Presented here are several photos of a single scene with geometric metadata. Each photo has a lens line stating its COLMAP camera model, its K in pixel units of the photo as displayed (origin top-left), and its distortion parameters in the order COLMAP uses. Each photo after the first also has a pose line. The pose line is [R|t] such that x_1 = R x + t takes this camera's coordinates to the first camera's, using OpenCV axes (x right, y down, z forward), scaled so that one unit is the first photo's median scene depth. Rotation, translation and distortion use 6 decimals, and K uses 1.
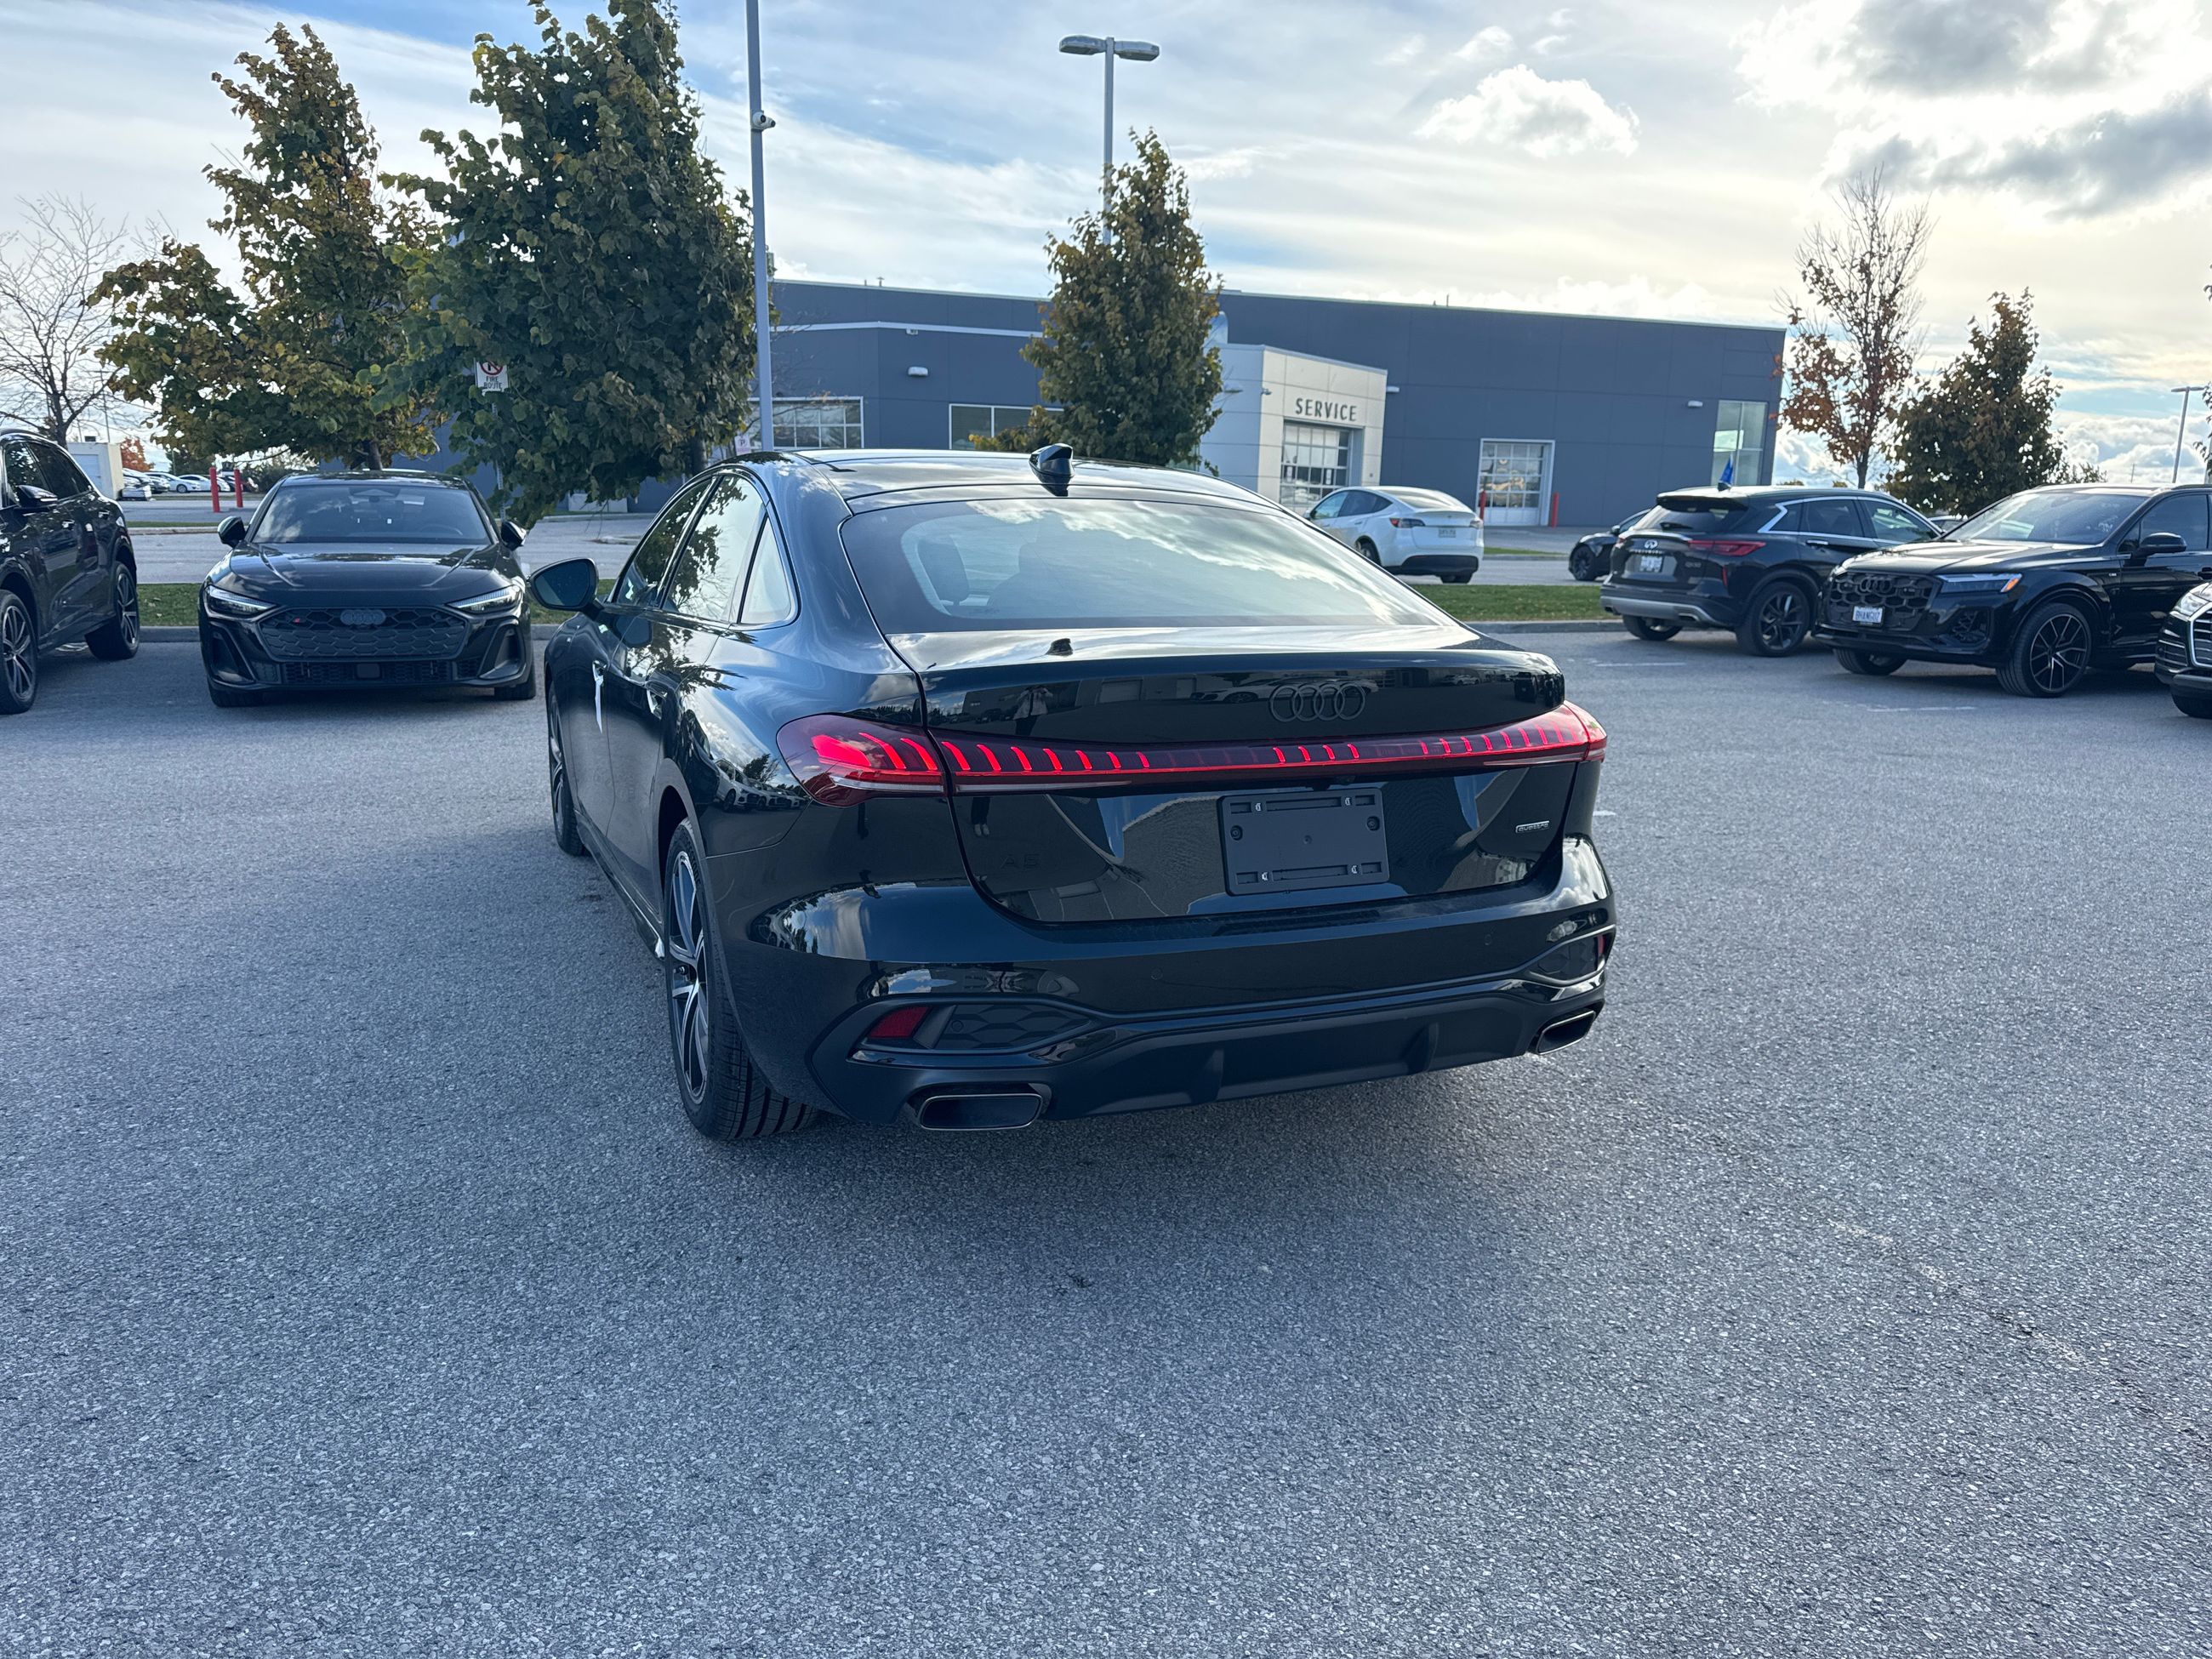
lens RADIAL K [[1563.9, 0, 1086.8], [0, 1563.9, 843.7], [0, 0, 1]] dist [0.040045, -0.048508]
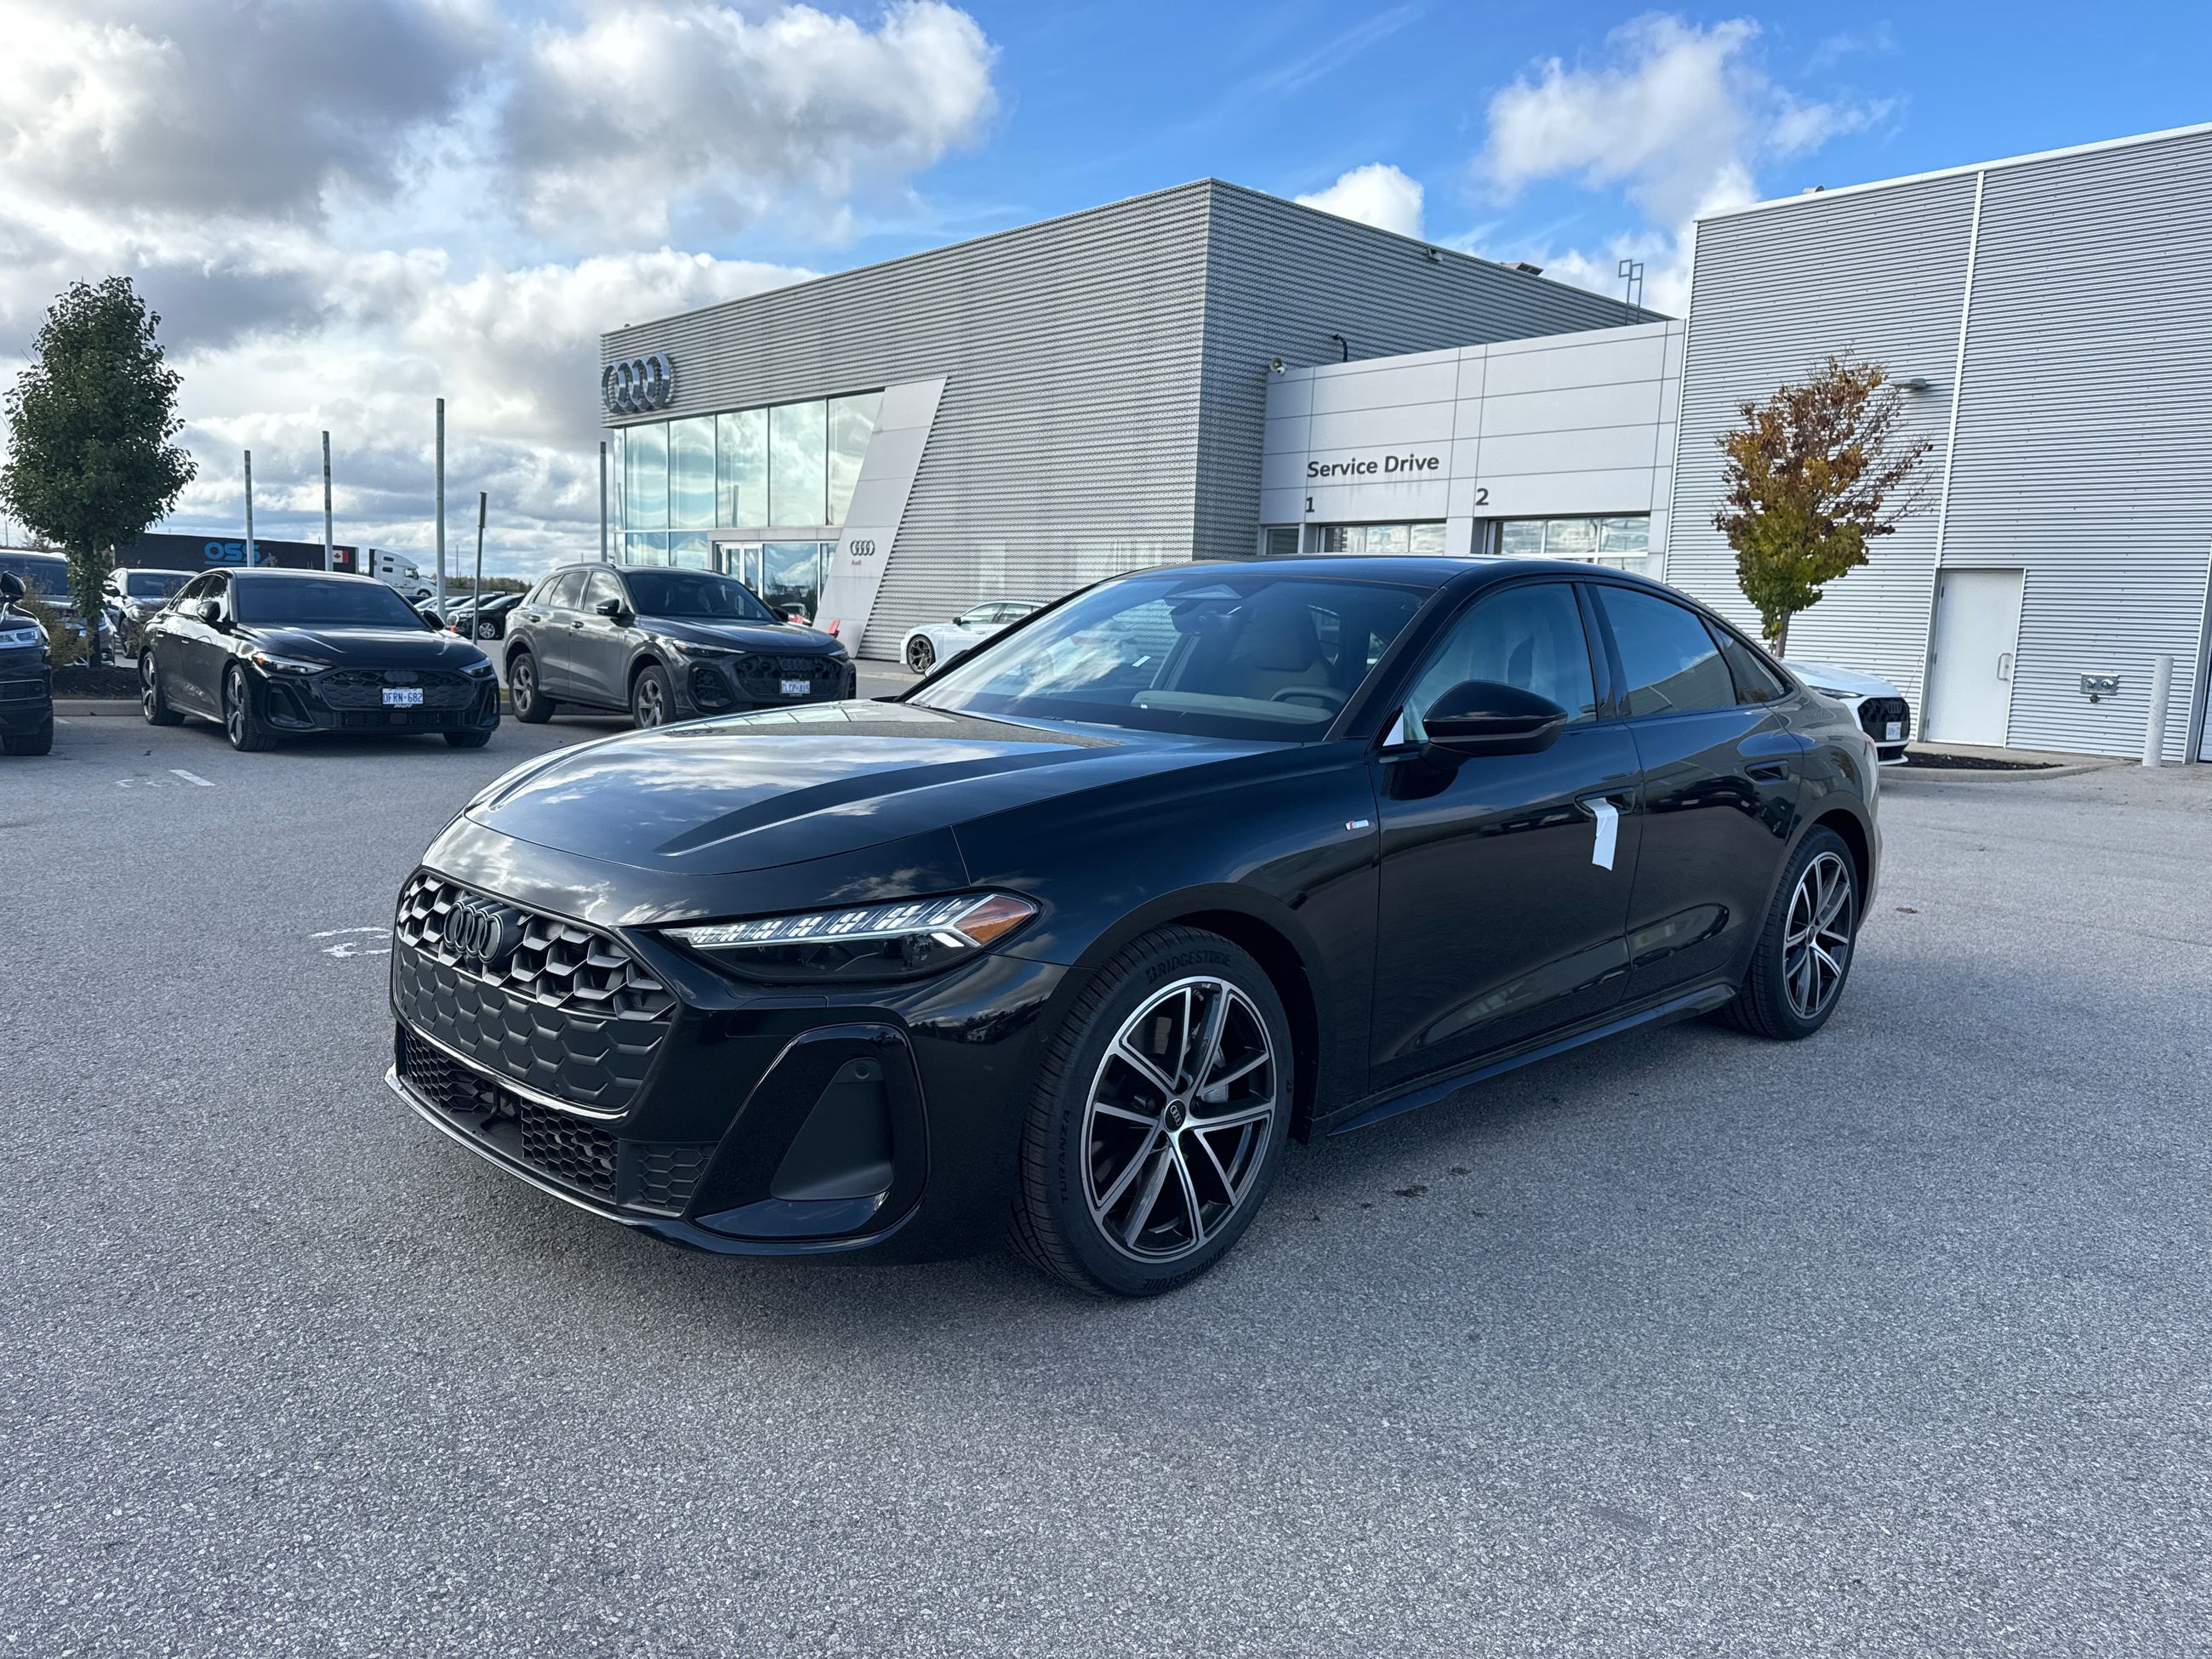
lens RADIAL K [[1563.9, 0, 1086.8], [0, 1563.9, 843.7], [0, 0, 1]] dist [0.040045, -0.048508]
pose [[-0.354775, -0.165481, 0.920191, -0.271582], [0.148192, 0.961817, 0.230101, -0.088720], [-0.923133, 0.217999, -0.316706, 0.415943]]
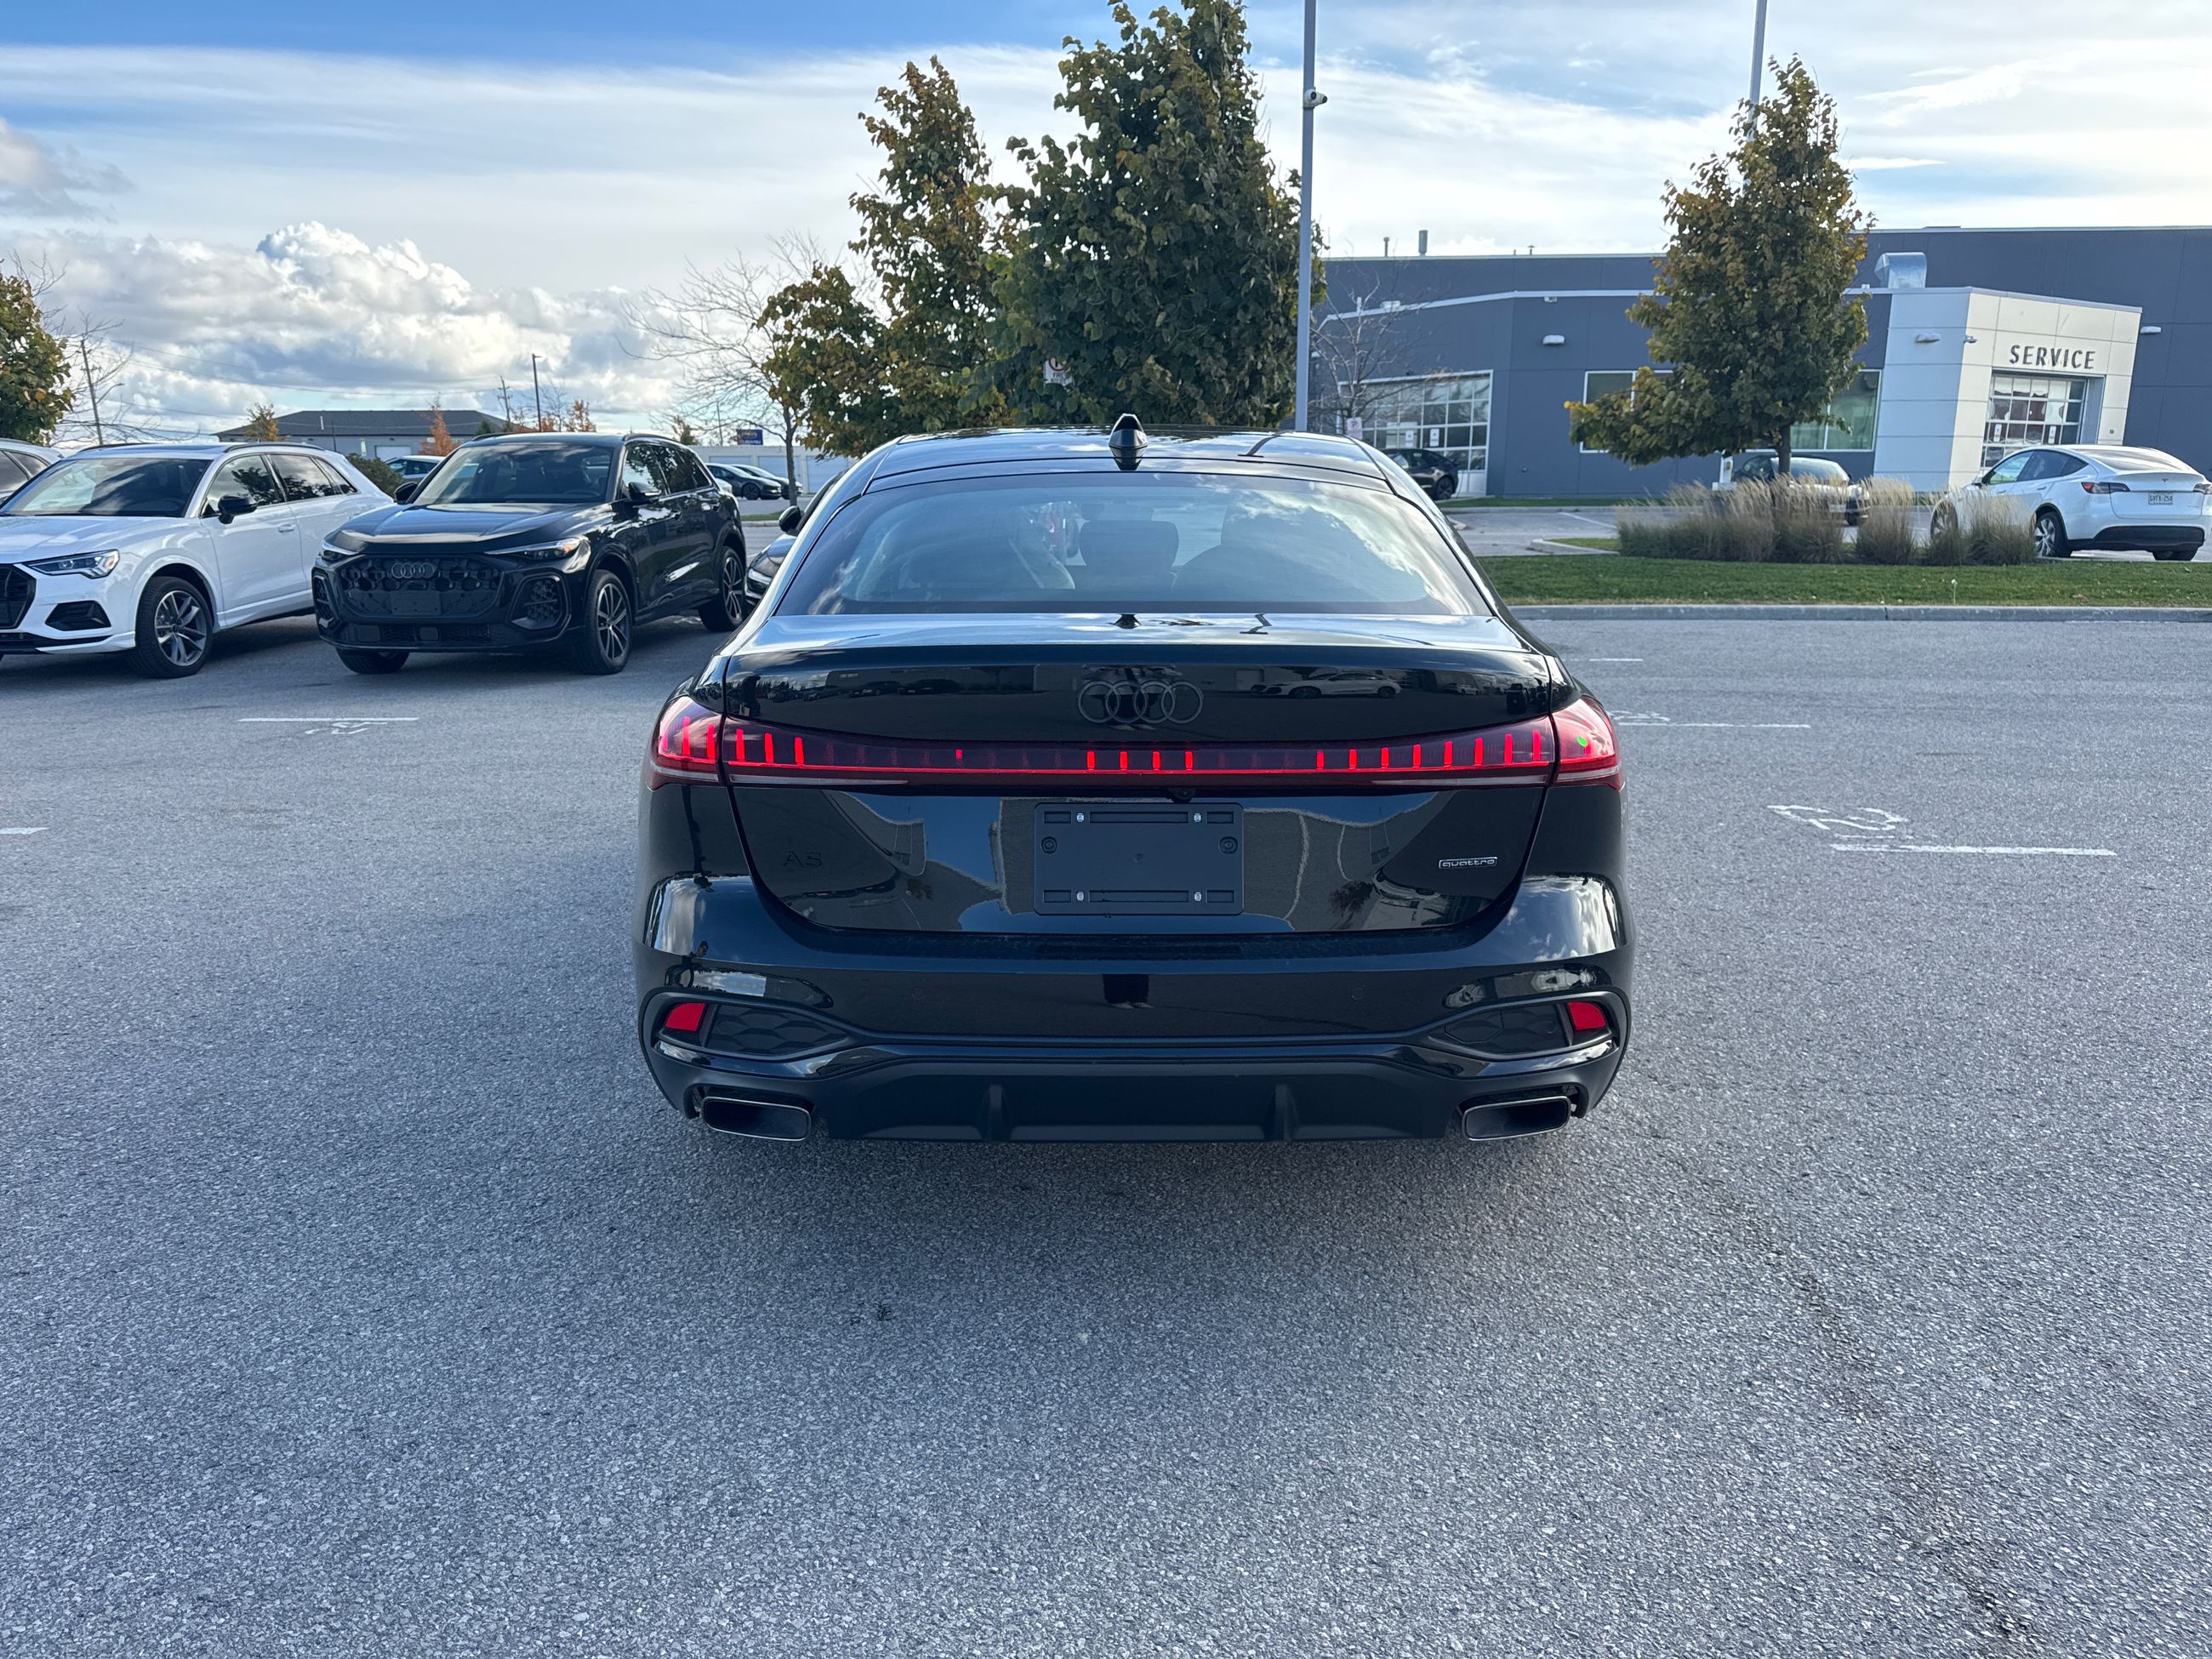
lens RADIAL K [[1571.4, 0, 1152.7], [0, 1571.4, 831.7], [0, 0, 1]] dist [0.052729, -0.050701]
pose [[0.929128, 0.057928, -0.365193, 0.079527], [-0.056706, 0.998292, 0.014081, -0.005060], [0.365385, 0.007626, 0.930825, 0.032055]]
